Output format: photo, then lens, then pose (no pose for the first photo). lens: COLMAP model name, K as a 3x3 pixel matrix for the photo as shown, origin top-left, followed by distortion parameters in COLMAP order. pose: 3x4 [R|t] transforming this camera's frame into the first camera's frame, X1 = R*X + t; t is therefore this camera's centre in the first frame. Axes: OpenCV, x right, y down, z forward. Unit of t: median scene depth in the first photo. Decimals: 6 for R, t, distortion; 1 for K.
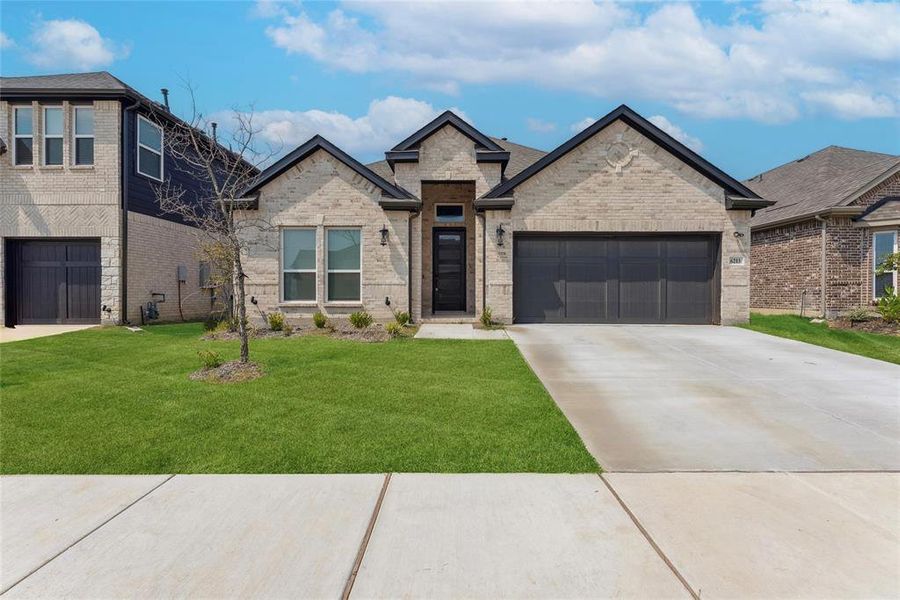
lens RADIAL K [[363.8, 0, 452.1], [0, 363.8, 285.5], [0, 0, 1]] dist [0.000041, -0.000319]
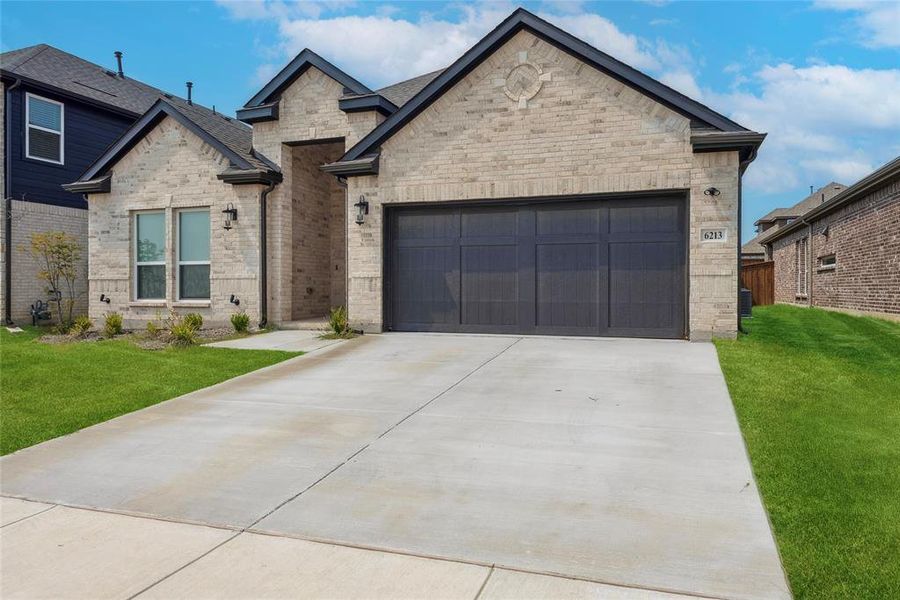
lens RADIAL K [[535.0, 0, 450.3], [0, 535.0, 273.2], [0, 0, 1]] dist [0.002000, 0.001336]
pose [[0.960230, -0.011592, -0.278968, 0.595019], [0.009972, 0.999924, -0.007224, -0.001643], [0.279031, 0.004155, 0.960273, 0.016154]]
